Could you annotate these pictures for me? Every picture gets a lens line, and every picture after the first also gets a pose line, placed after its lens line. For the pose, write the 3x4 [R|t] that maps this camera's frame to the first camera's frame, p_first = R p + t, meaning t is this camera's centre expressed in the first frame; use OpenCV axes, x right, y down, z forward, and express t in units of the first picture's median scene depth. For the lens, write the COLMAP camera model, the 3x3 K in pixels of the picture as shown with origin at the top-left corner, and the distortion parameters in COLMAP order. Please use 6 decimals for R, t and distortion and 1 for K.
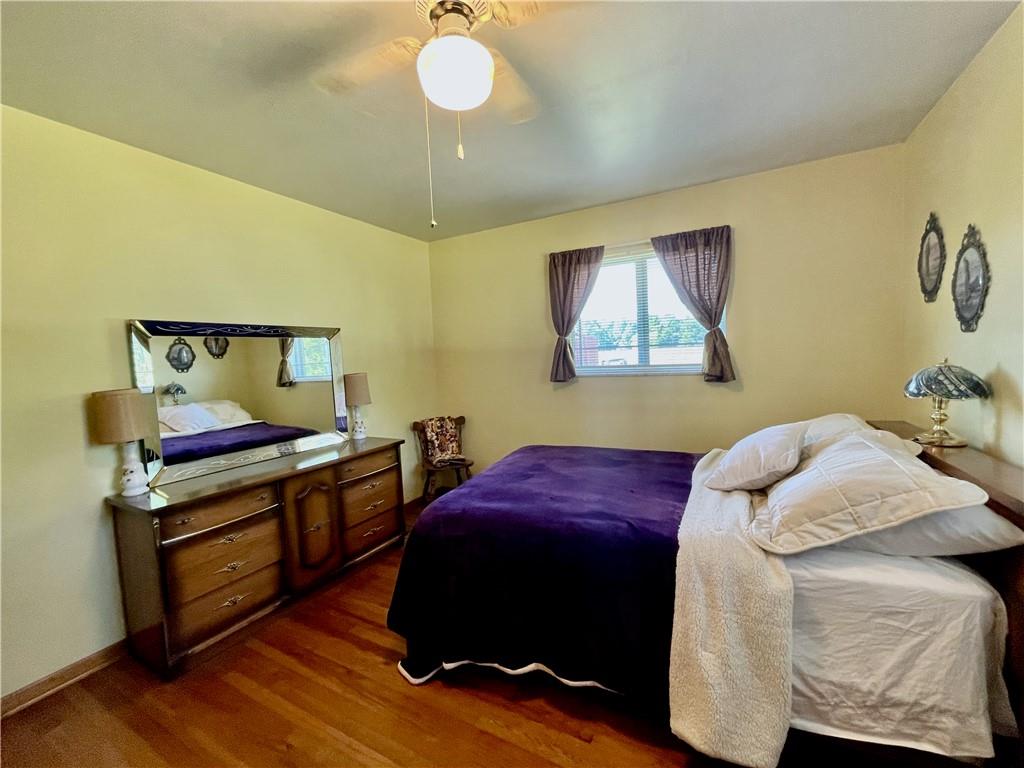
lens RADIAL K [[420.1, 0, 512.0], [0, 420.1, 384.0], [0, 0, 1]] dist [-0.000431, -0.000474]
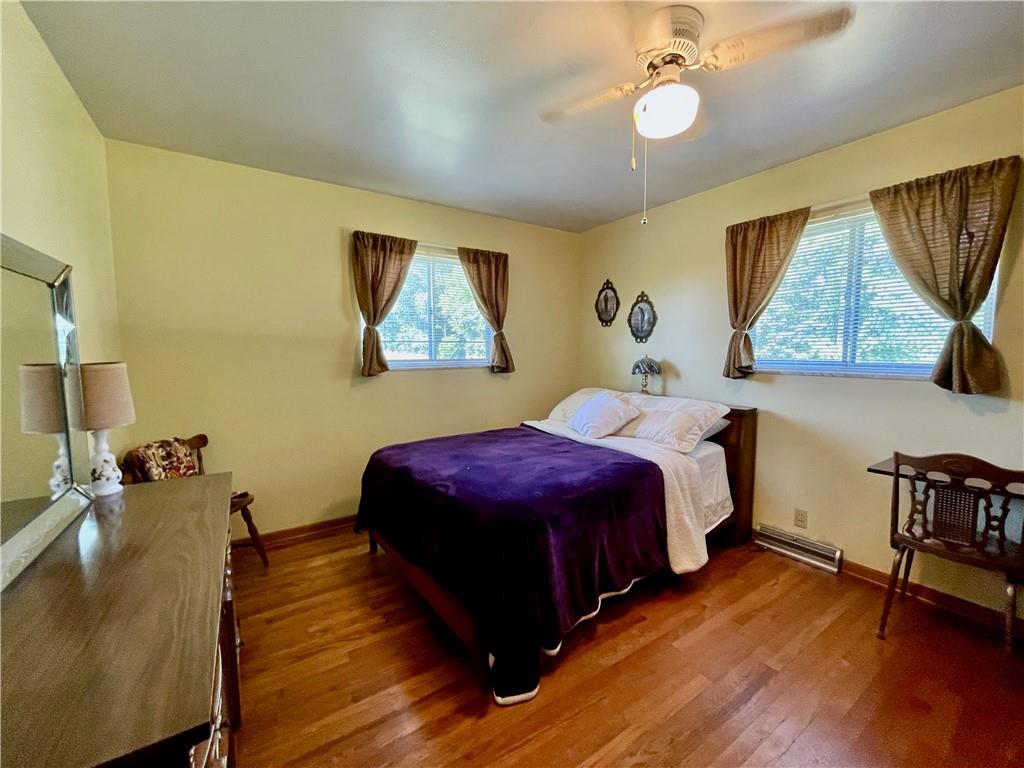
lens RADIAL K [[415.8, 0, 512.0], [0, 415.8, 384.0], [0, 0, 1]] dist [0.001611, -0.000059]
pose [[0.470661, -0.038014, 0.881495, -0.616012], [0.041767, 0.998911, 0.020777, 0.006514], [-0.881325, 0.027039, 0.471736, 0.354626]]
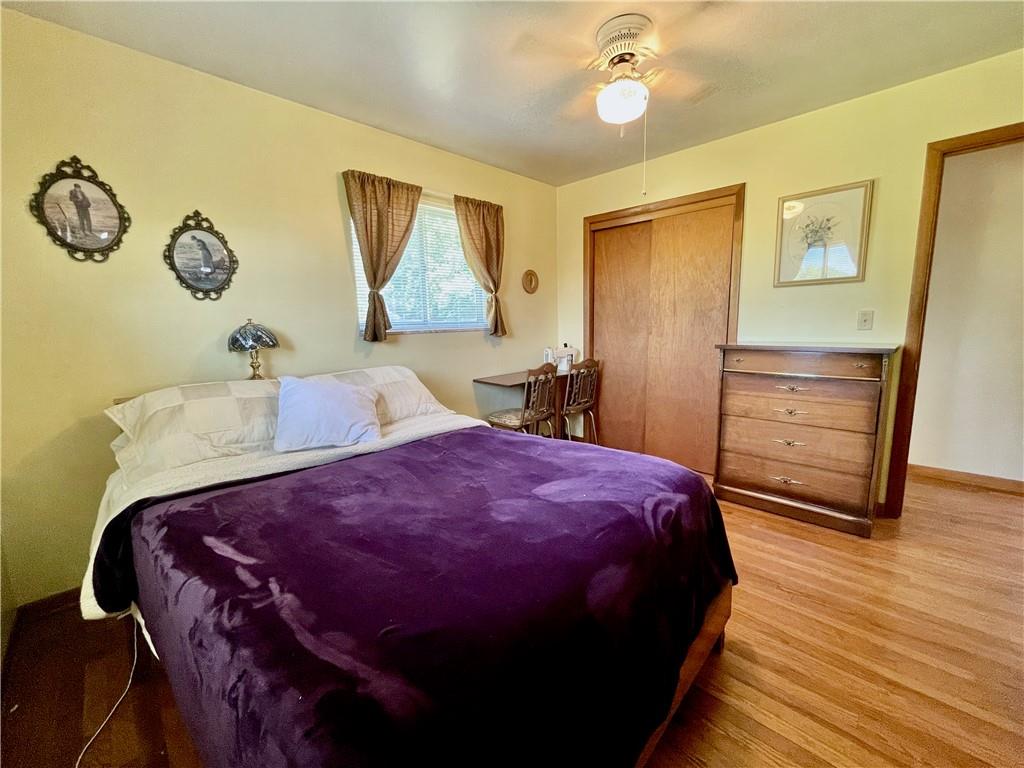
lens RADIAL K [[420.1, 0, 512.0], [0, 420.1, 384.0], [0, 0, 1]] dist [-0.000431, -0.000474]
pose [[-0.955335, 0.010094, 0.295353, -0.078345], [0.073515, 0.976117, 0.204428, -0.041023], [-0.286236, 0.217010, -0.933261, 1.159408]]
